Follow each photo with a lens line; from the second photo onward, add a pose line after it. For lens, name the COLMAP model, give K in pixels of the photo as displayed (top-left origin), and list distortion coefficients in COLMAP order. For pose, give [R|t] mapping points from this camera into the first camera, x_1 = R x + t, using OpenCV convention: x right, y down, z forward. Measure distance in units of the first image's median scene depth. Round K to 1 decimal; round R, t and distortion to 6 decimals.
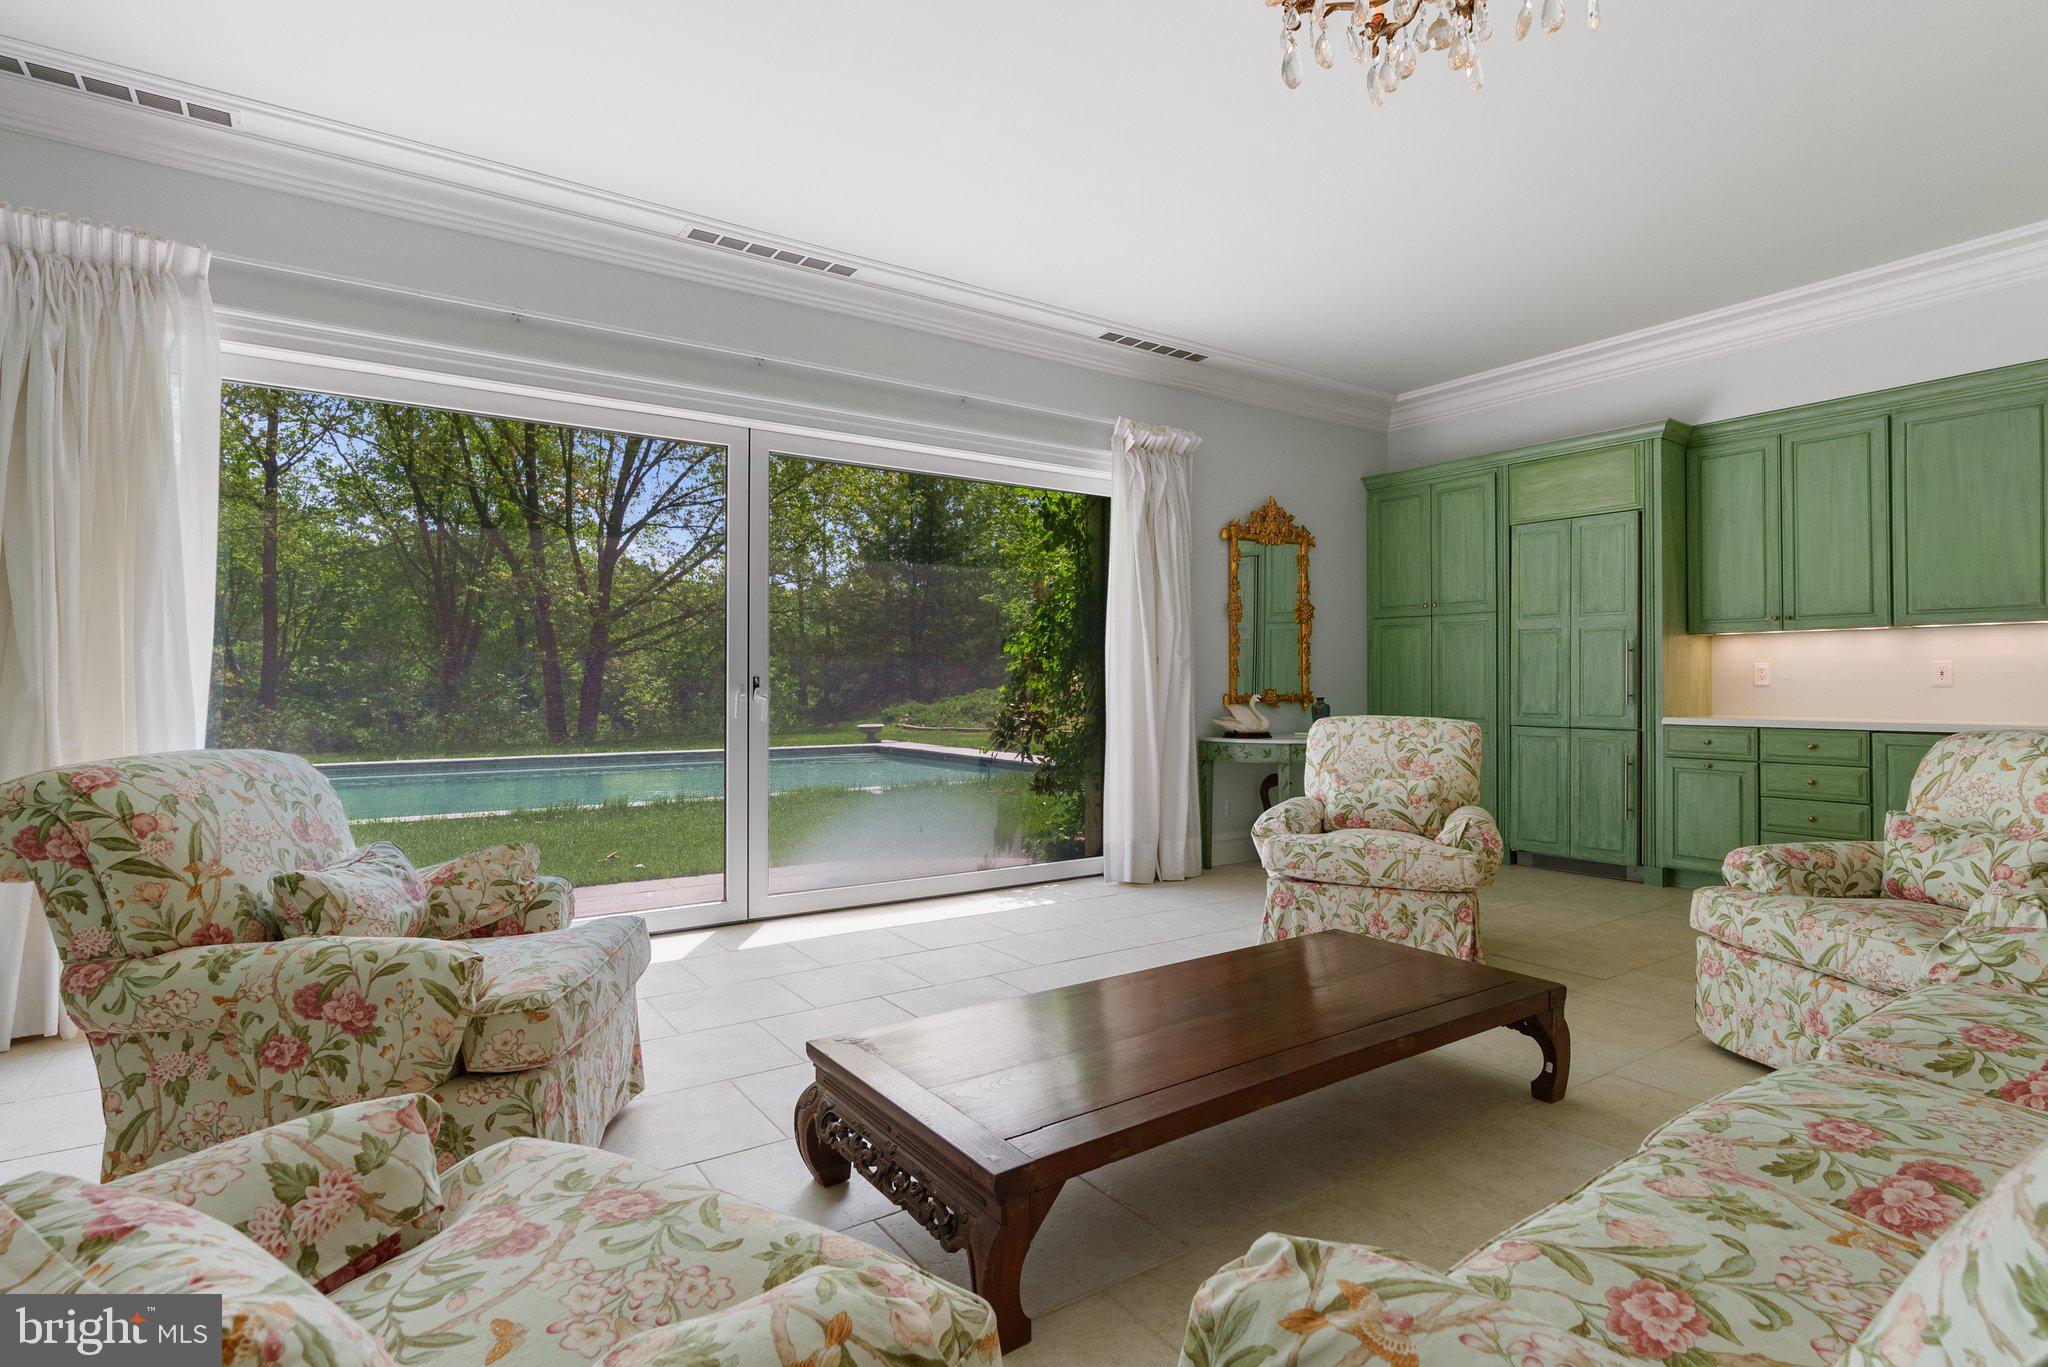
lens RADIAL K [[1030.5, 0, 1018.1], [0, 1030.5, 662.4], [0, 0, 1]] dist [-0.005282, 0.000511]
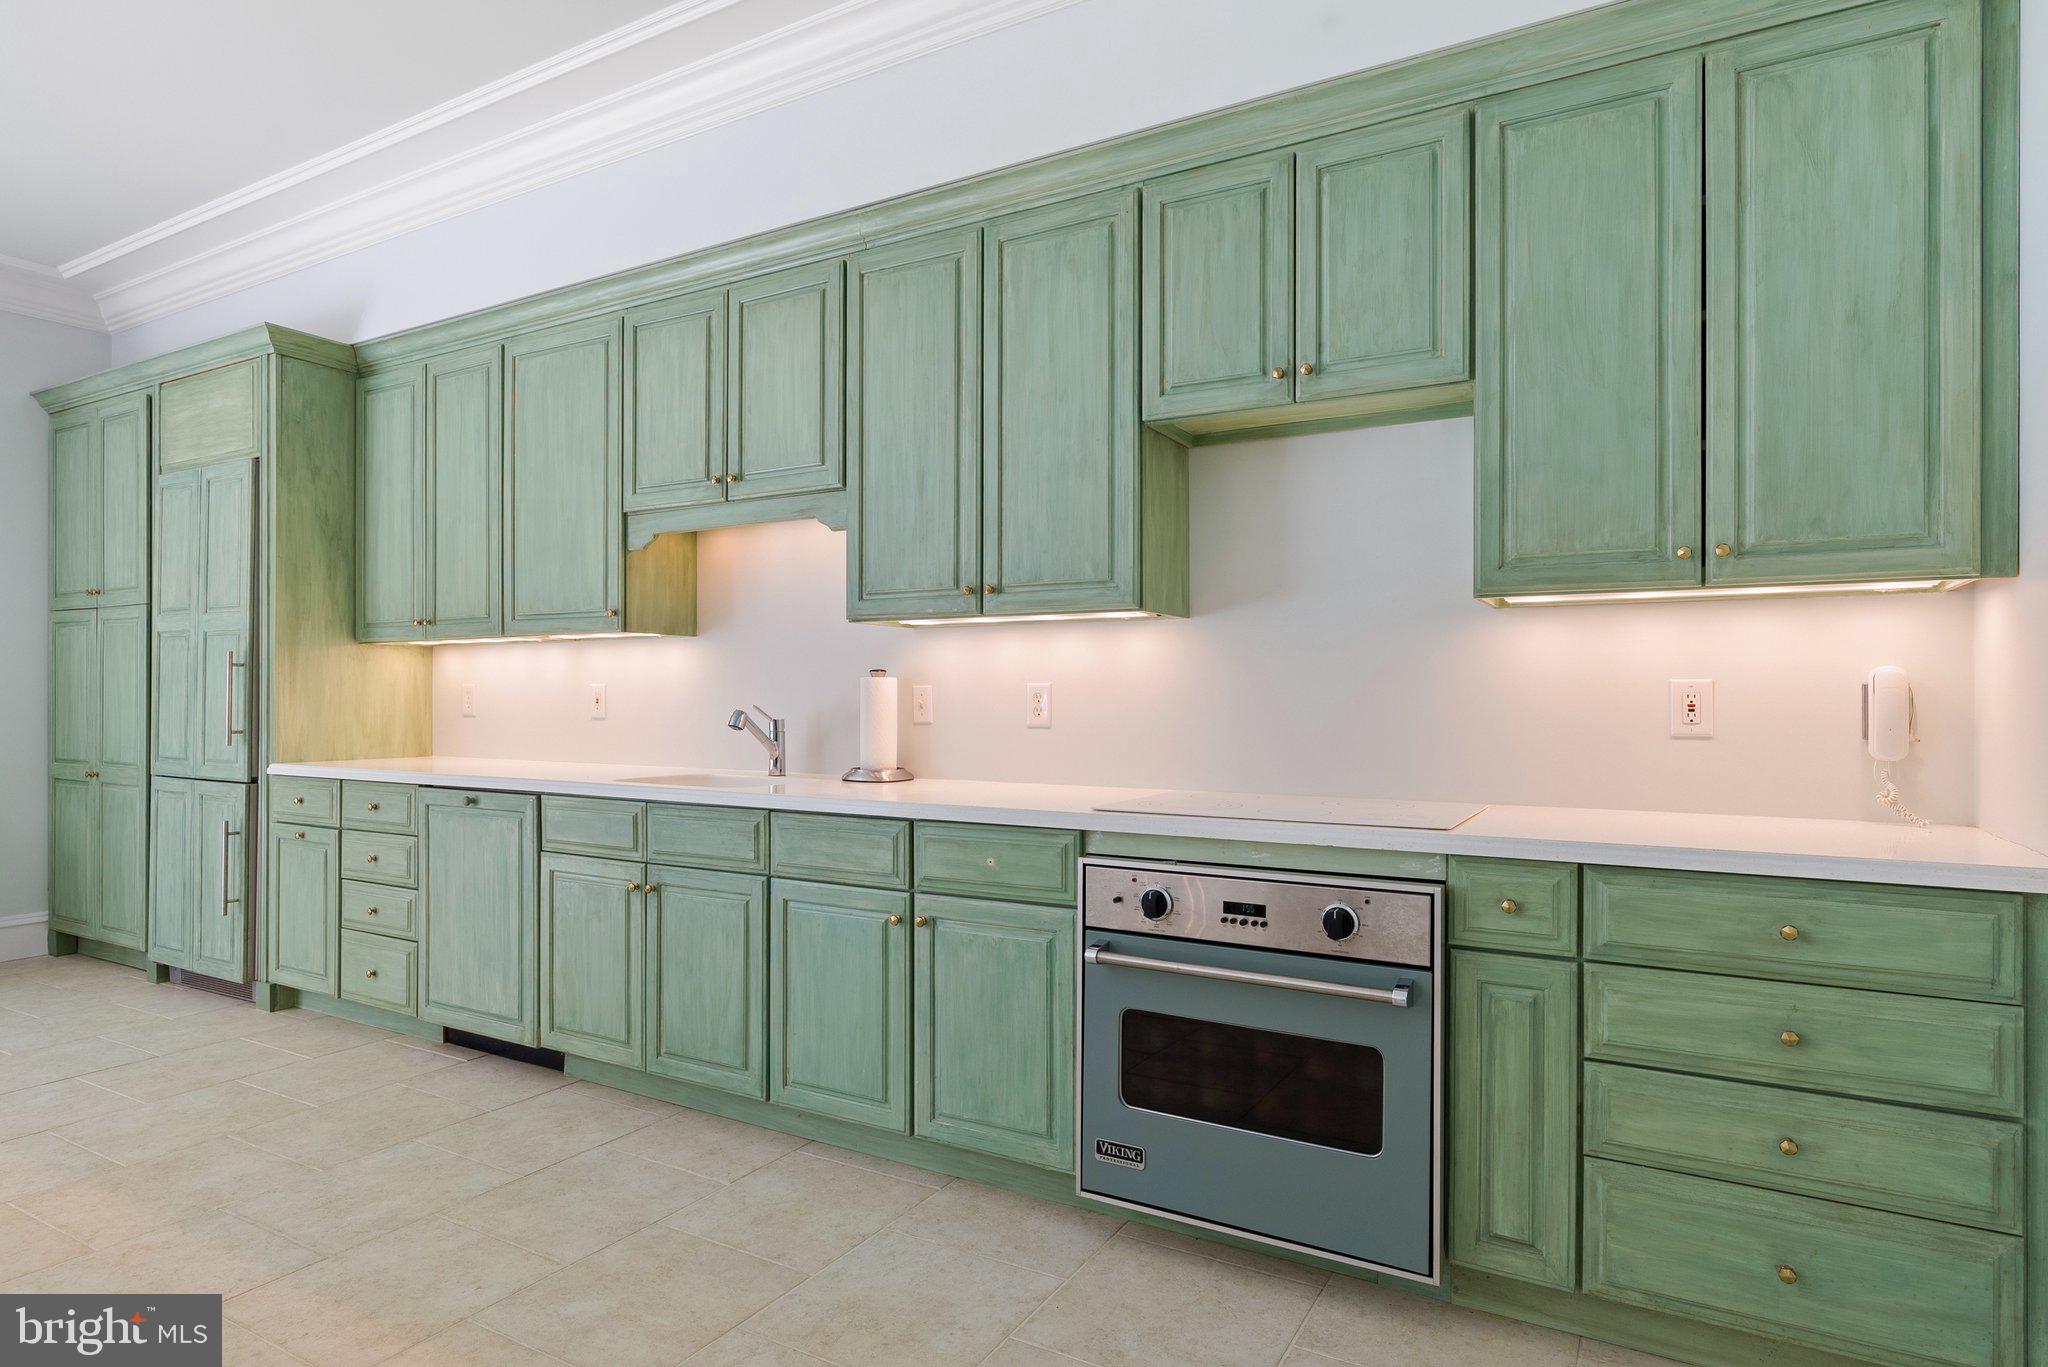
lens RADIAL K [[1138.8, 0, 1023.3], [0, 1138.8, 686.1], [0, 0, 1]] dist [0.003374, -0.000938]
pose [[0.902740, 0.004176, 0.430166, 0.774081], [-0.009829, 0.999892, 0.010919, -0.011803], [-0.430074, -0.014086, 0.902684, 0.107471]]
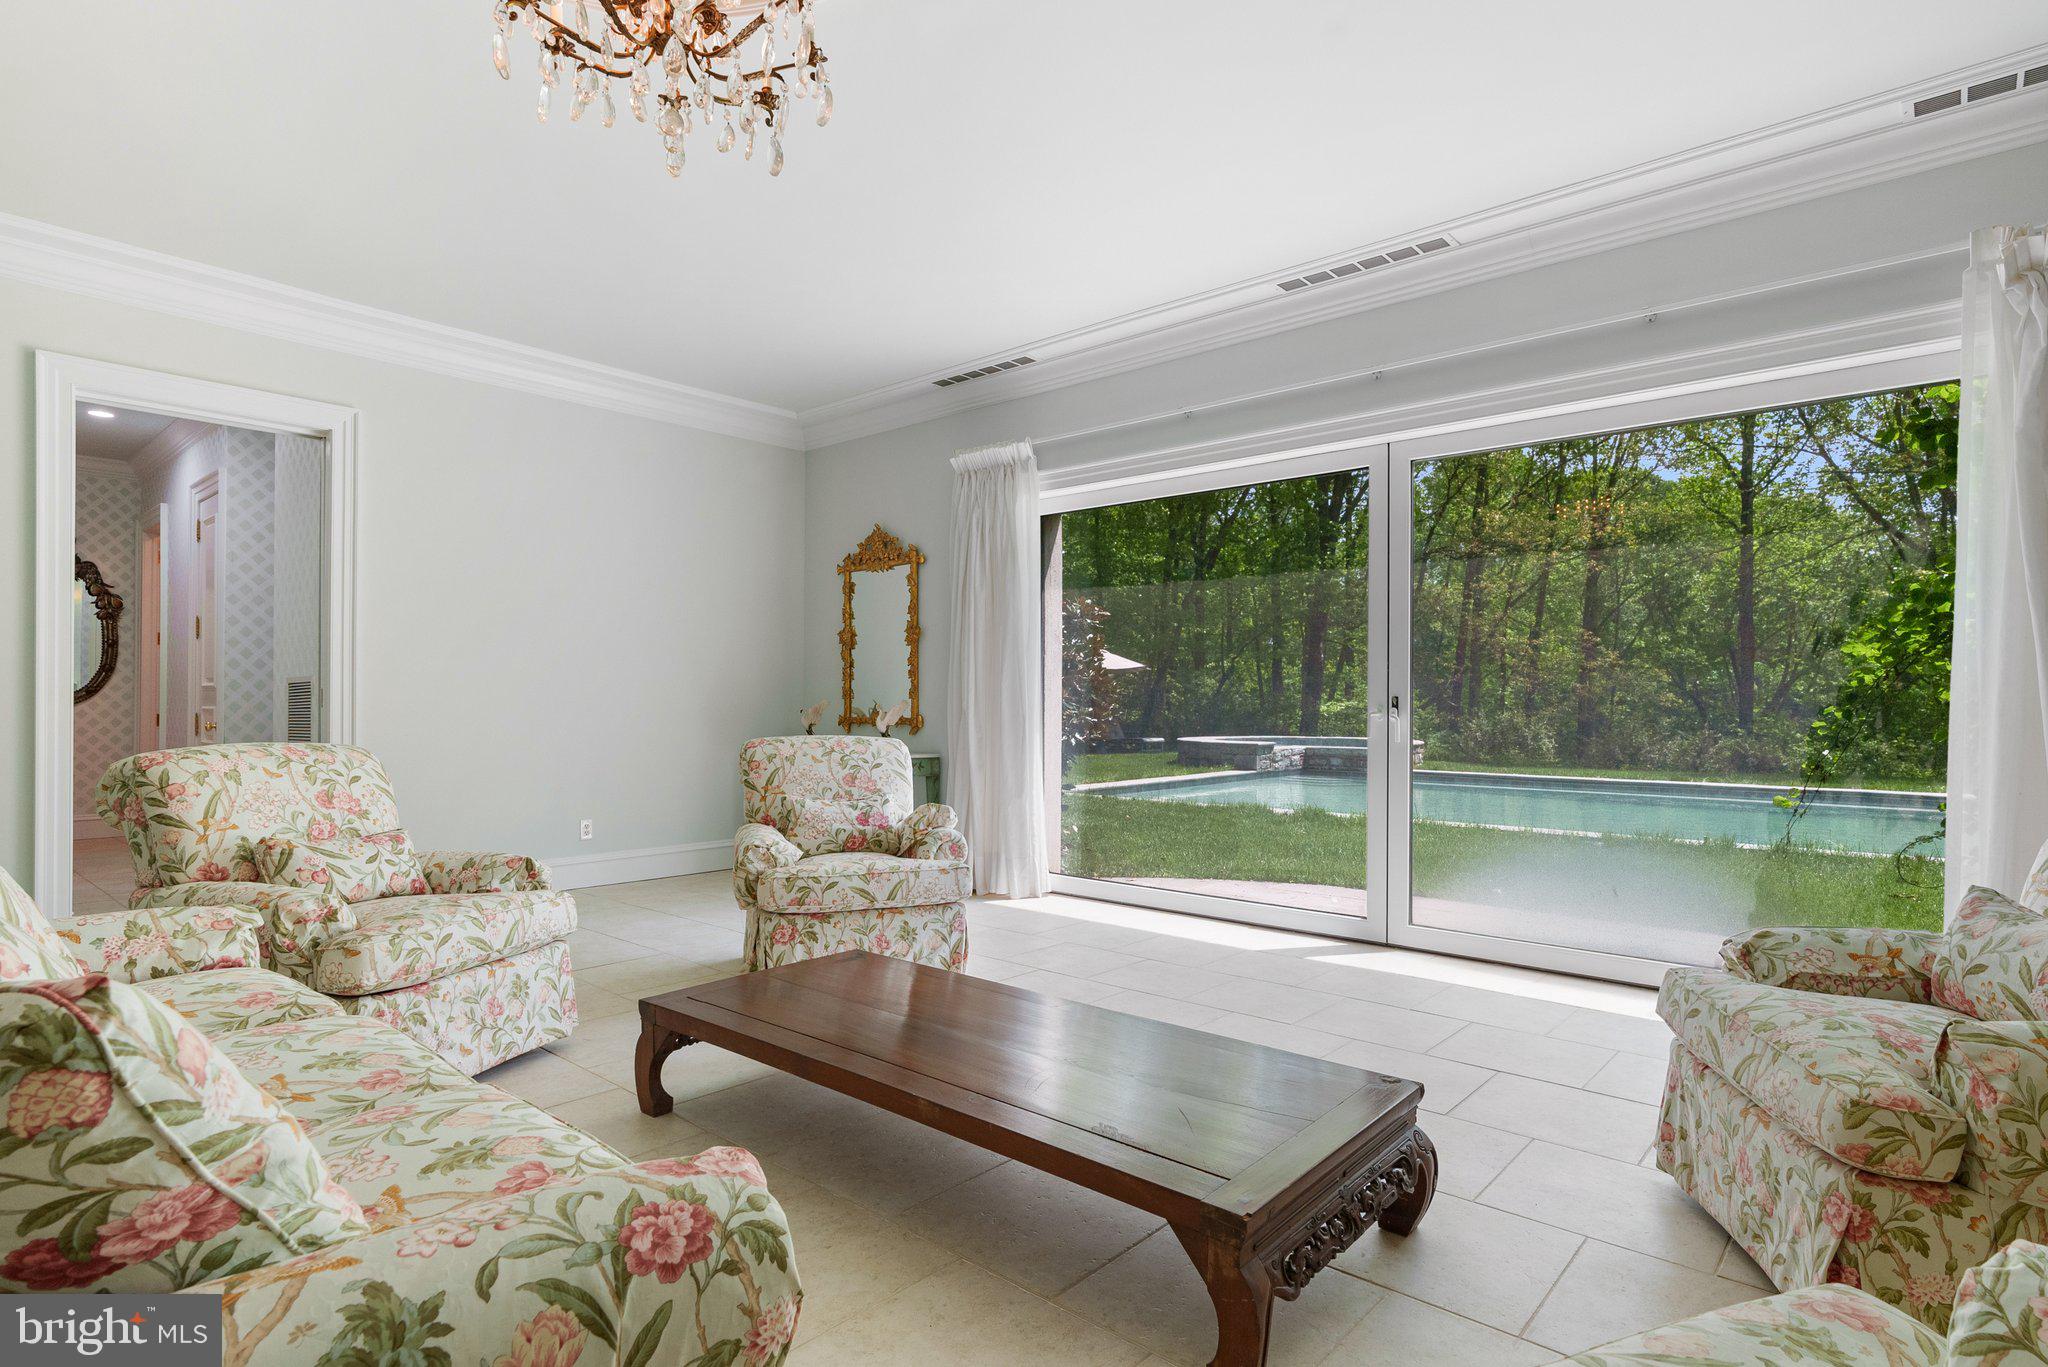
lens RADIAL K [[1030.5, 0, 1025.9], [0, 1030.5, 688.0], [0, 0, 1]] dist [-0.005282, 0.000511]
pose [[0.246414, -0.009361, -0.969119, 0.535291], [0.015865, 0.999858, -0.005624, 0.004753], [0.969035, -0.013989, 0.246527, 0.376027]]
